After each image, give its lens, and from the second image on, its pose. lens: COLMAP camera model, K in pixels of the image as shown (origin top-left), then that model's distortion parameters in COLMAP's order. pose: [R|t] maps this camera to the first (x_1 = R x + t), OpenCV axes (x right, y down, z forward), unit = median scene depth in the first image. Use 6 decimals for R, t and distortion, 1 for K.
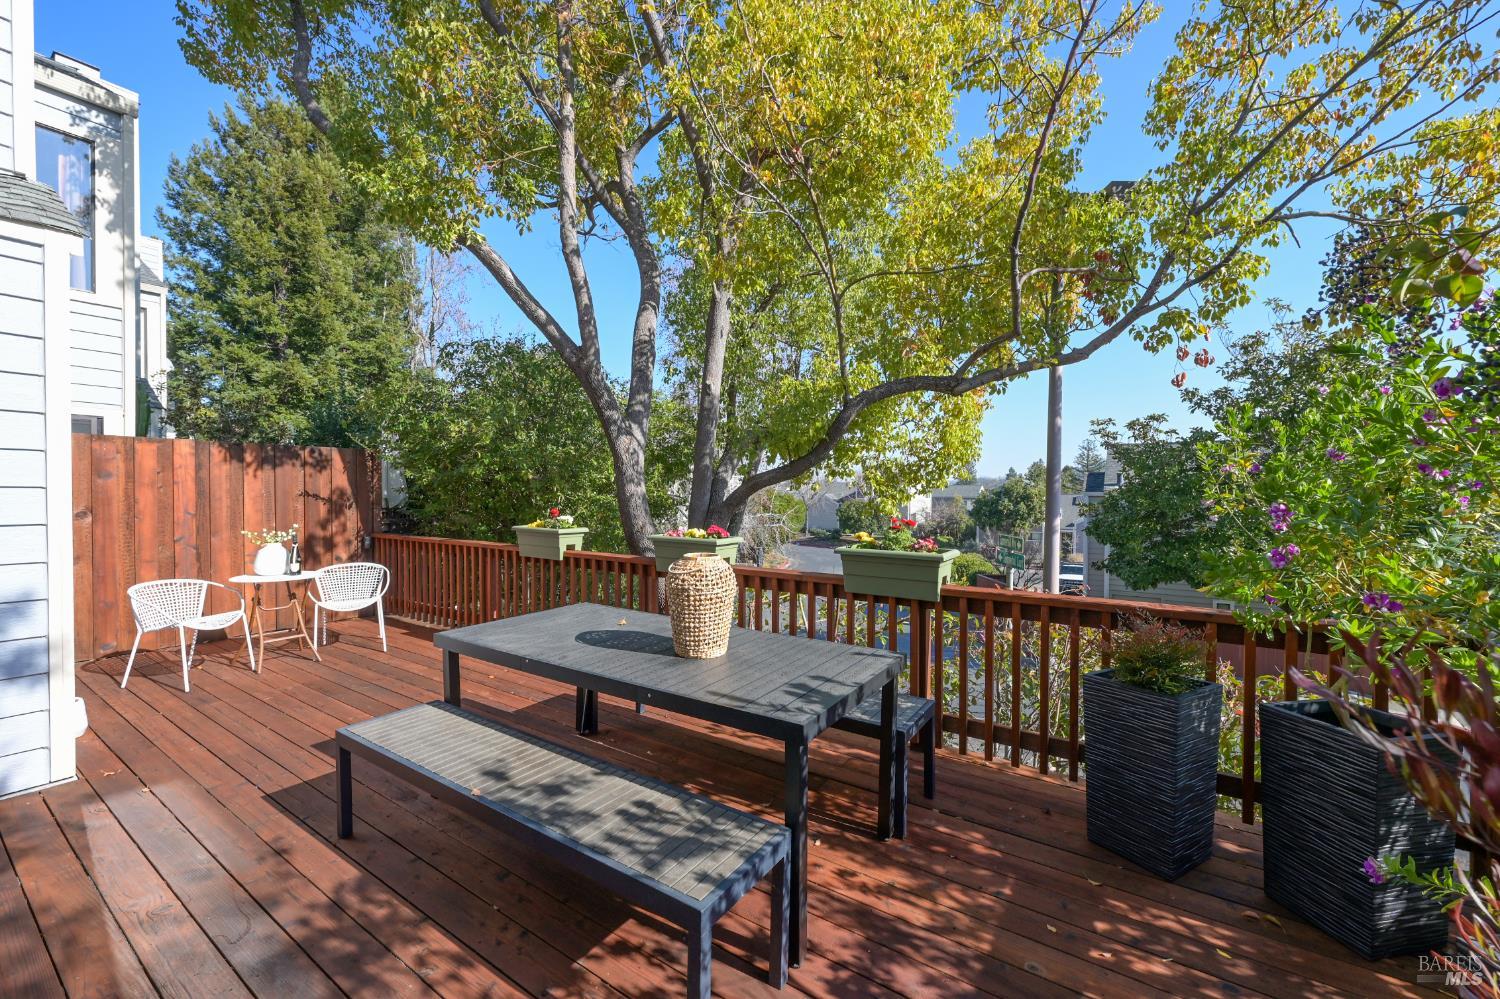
lens RADIAL K [[586.2, 0, 746.5], [0, 586.2, 507.8], [0, 0, 1]] dist [-0.002003, -0.000173]
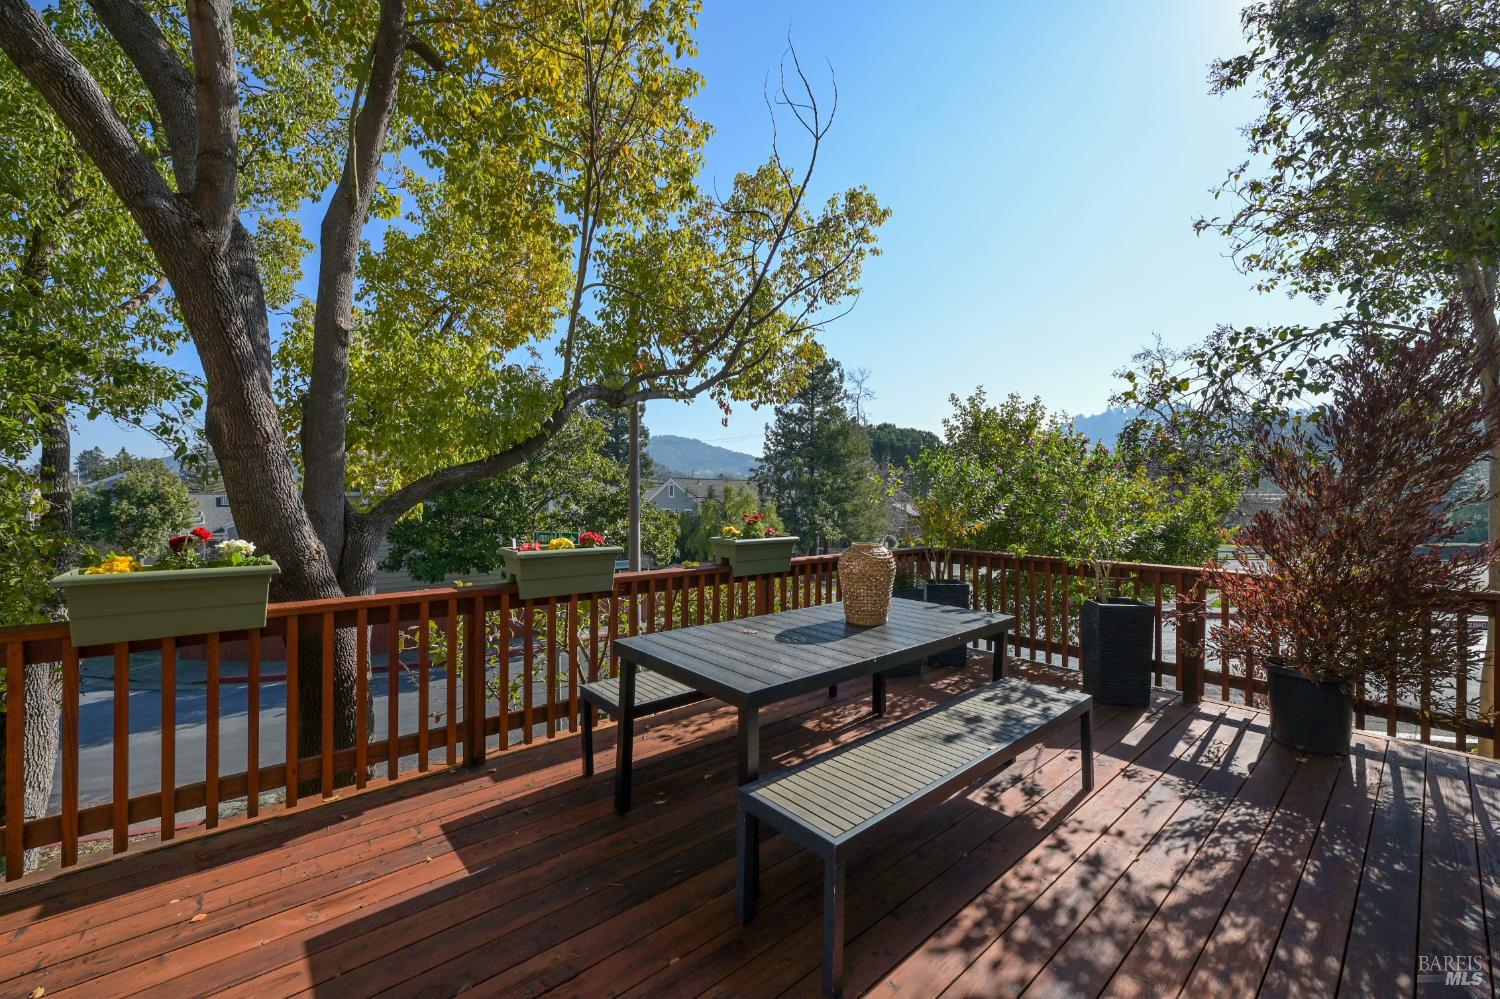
lens RADIAL K [[586.2, 0, 749.4], [0, 586.2, 494.3], [0, 0, 1]] dist [-0.002003, -0.000173]
pose [[0.283563, 0.009792, 0.958904, -1.891139], [0.014713, 0.999786, -0.014560, -0.023562], [-0.958841, 0.018237, 0.283358, 1.184387]]
